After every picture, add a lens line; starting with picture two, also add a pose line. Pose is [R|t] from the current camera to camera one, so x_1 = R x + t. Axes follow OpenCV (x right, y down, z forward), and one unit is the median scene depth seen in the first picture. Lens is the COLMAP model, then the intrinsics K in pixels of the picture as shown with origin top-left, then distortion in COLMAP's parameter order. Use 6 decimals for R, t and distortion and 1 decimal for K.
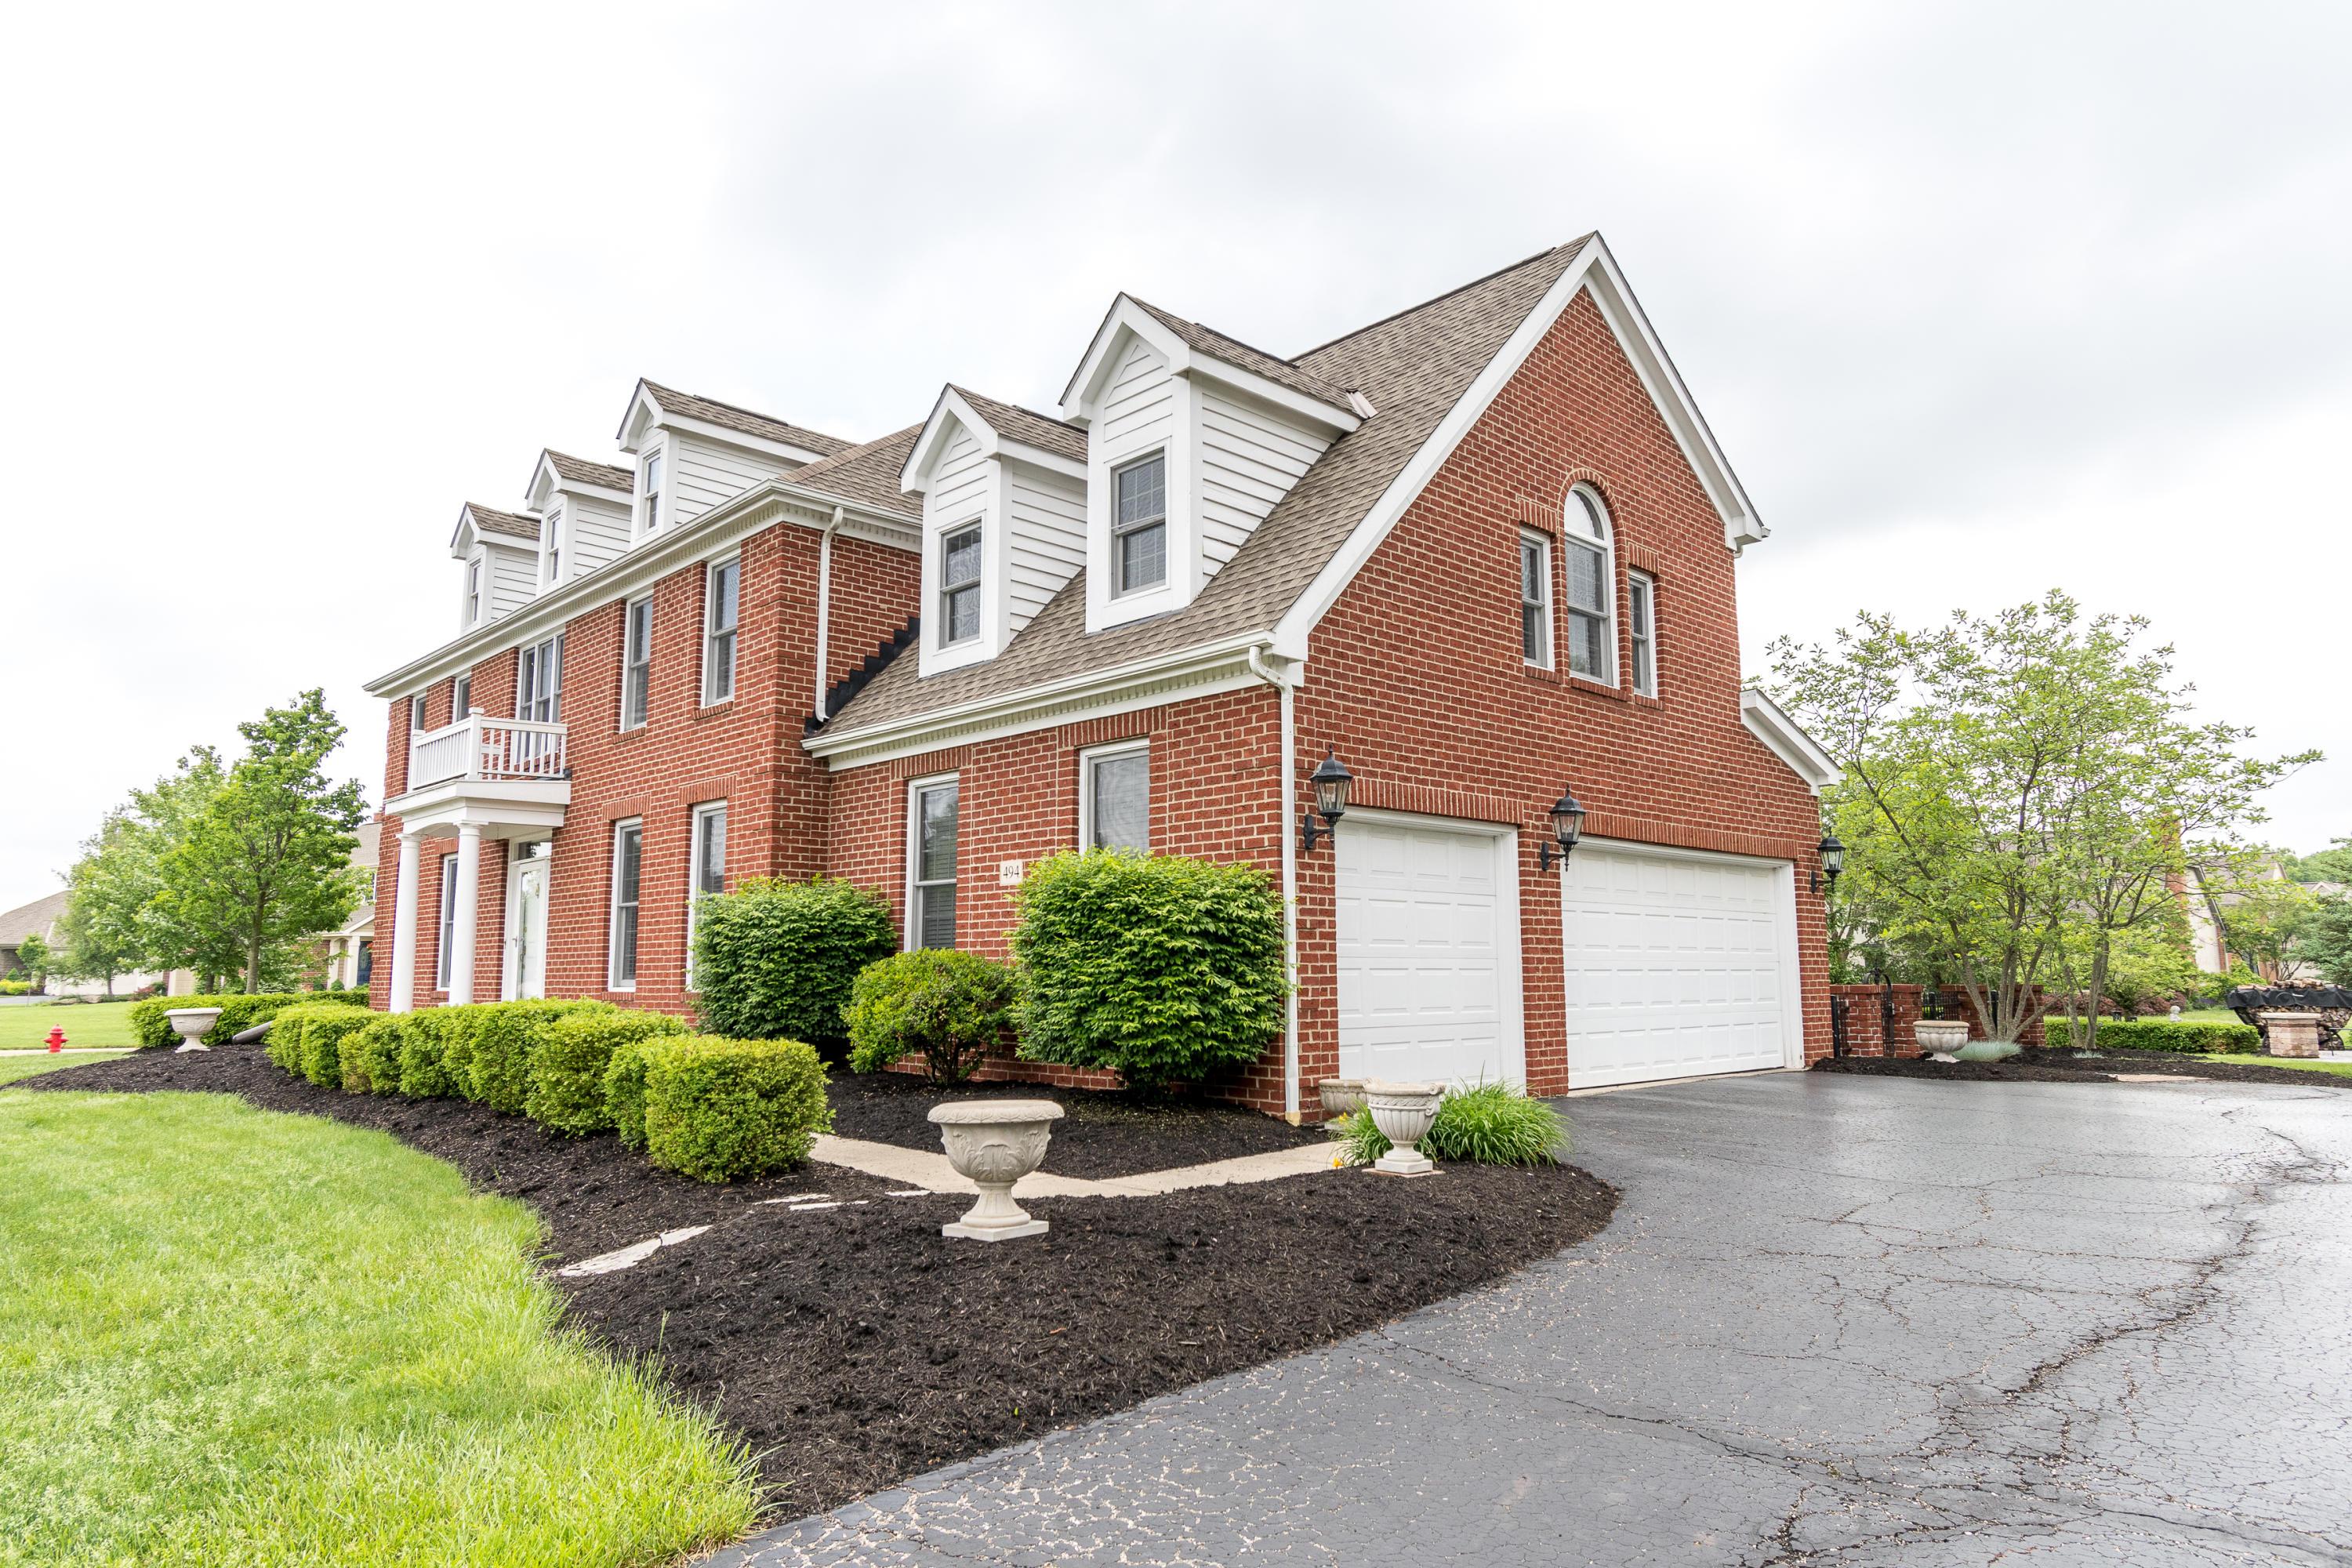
lens RADIAL K [[1453.5, 0, 1176.0], [0, 1453.5, 784.0], [0, 0, 1]] dist [0.002755, 0.000729]
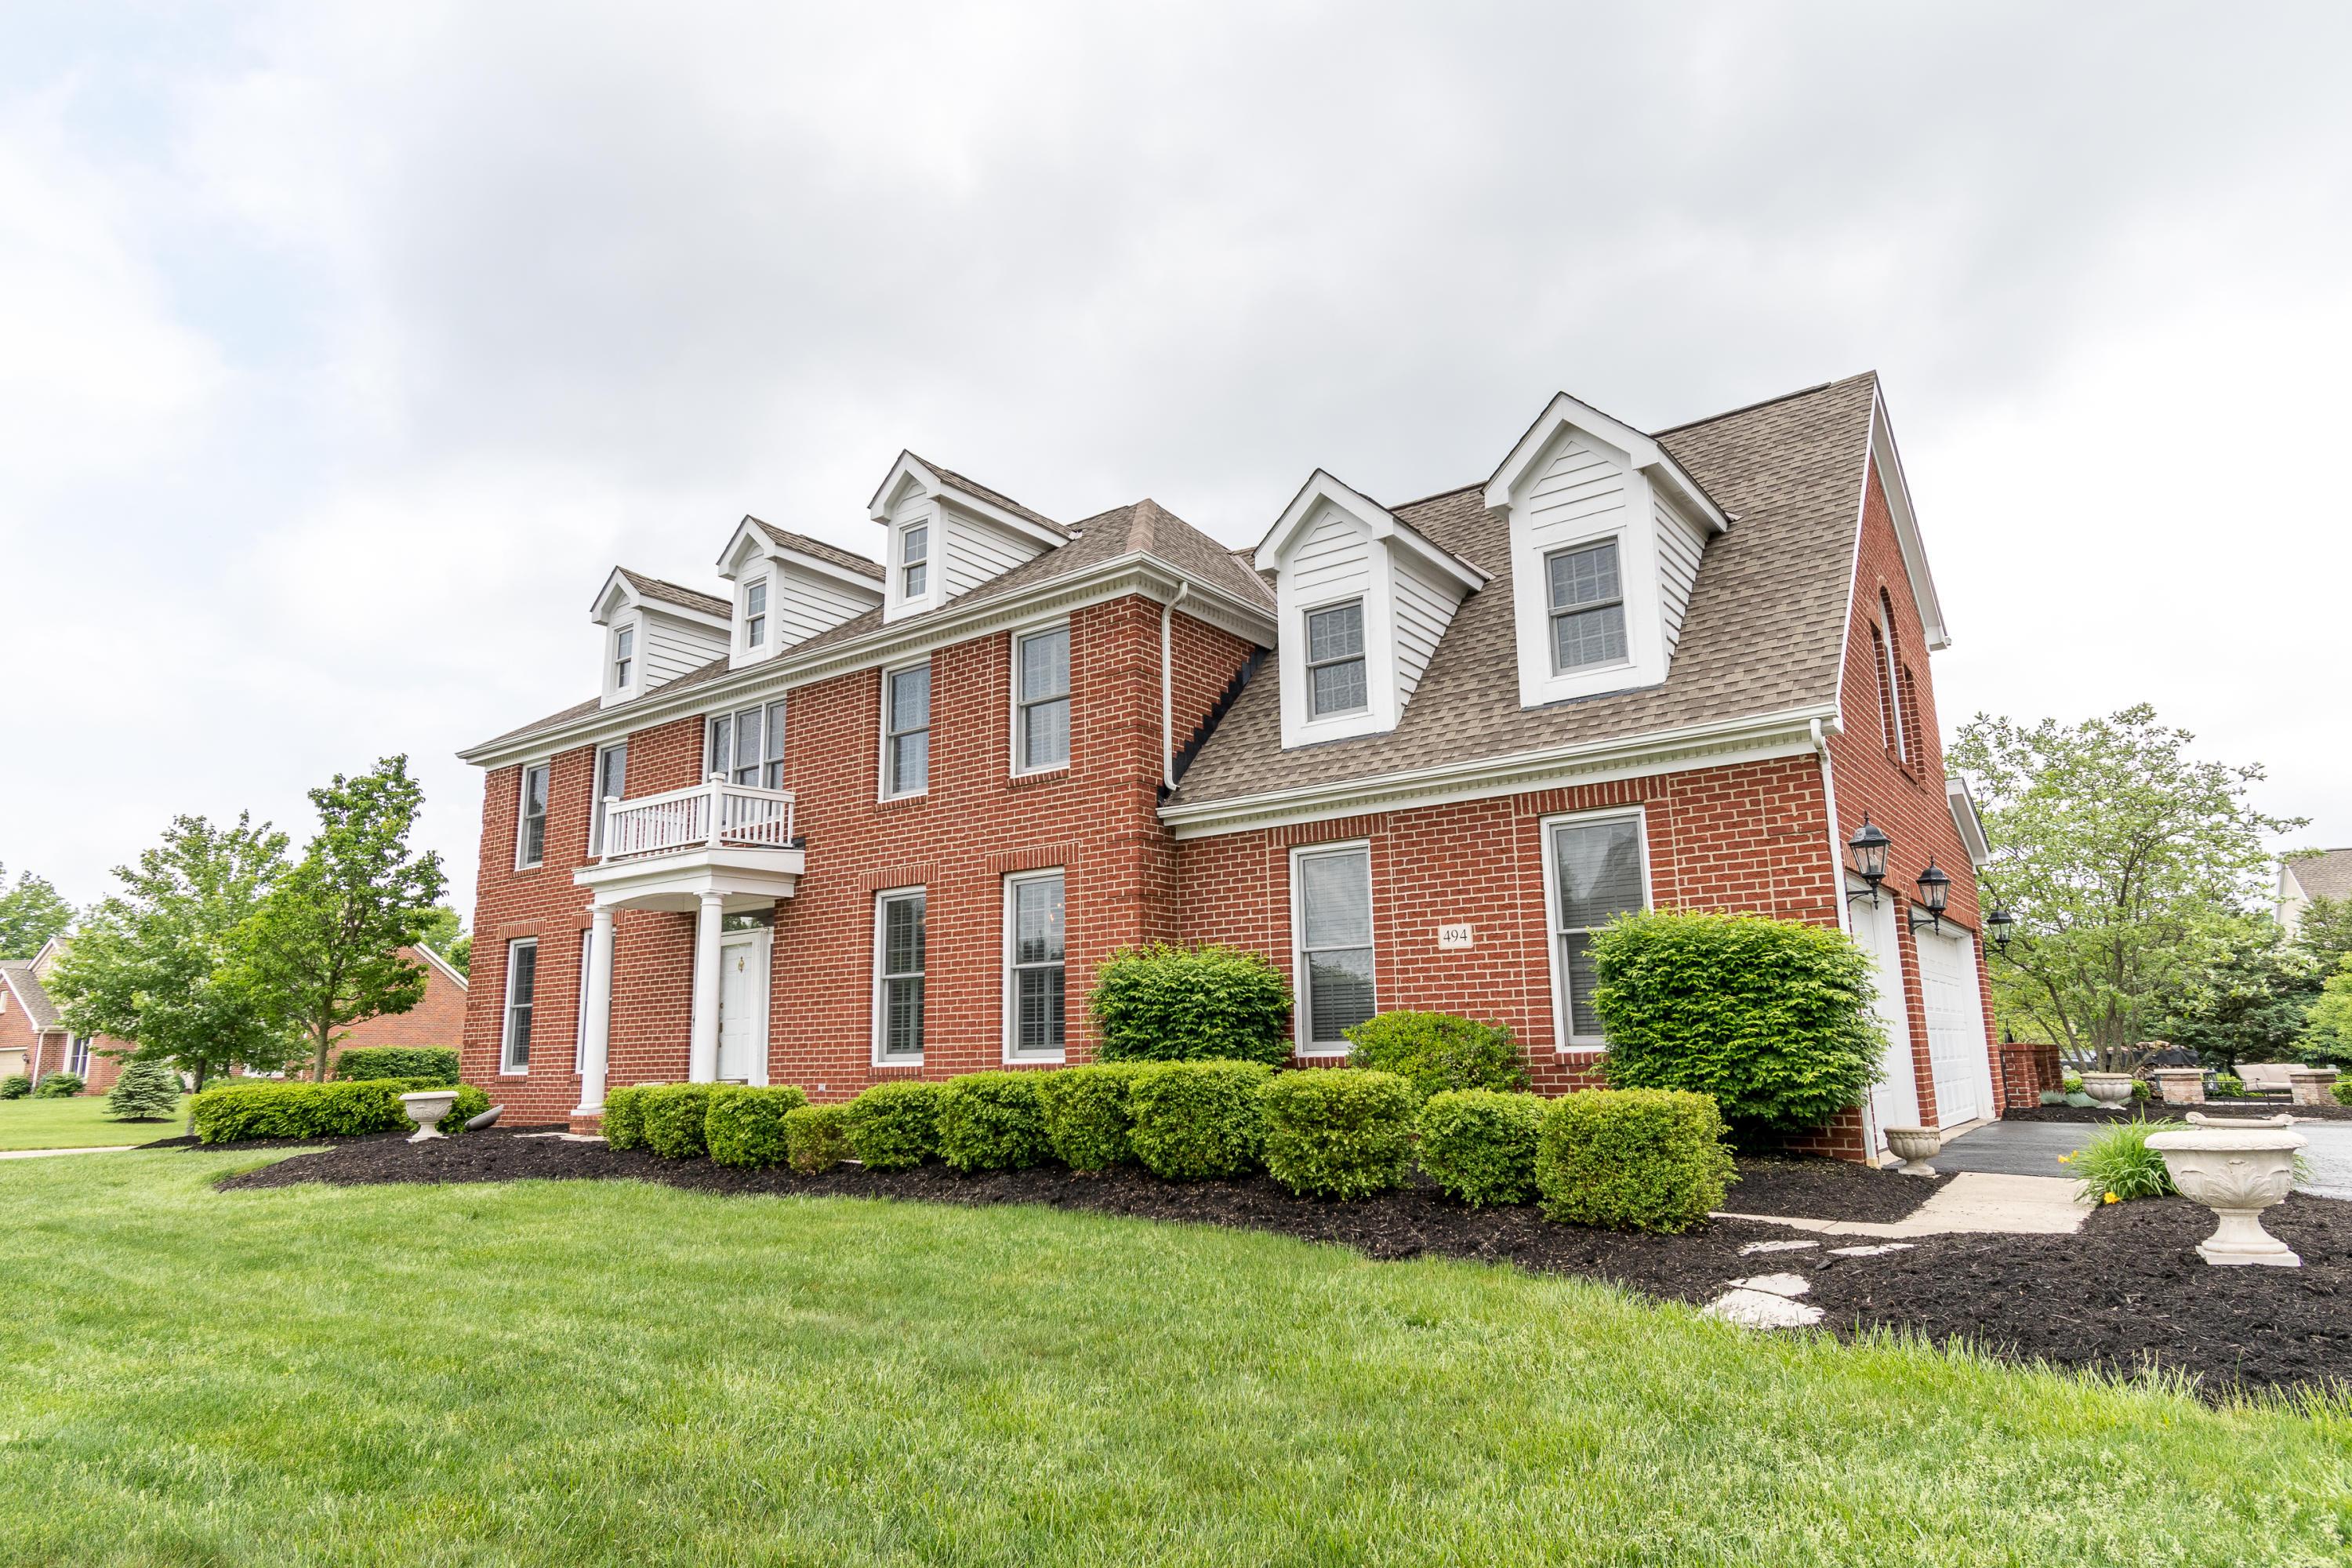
lens RADIAL K [[1370.4, 0, 1176.0], [0, 1370.4, 784.0], [0, 0, 1]] dist [0.003044, 0.000410]
pose [[0.985672, 0.018830, 0.167619, -0.399120], [-0.007358, 0.997603, -0.068799, 0.018239], [-0.168513, 0.066580, 0.983448, 0.060719]]
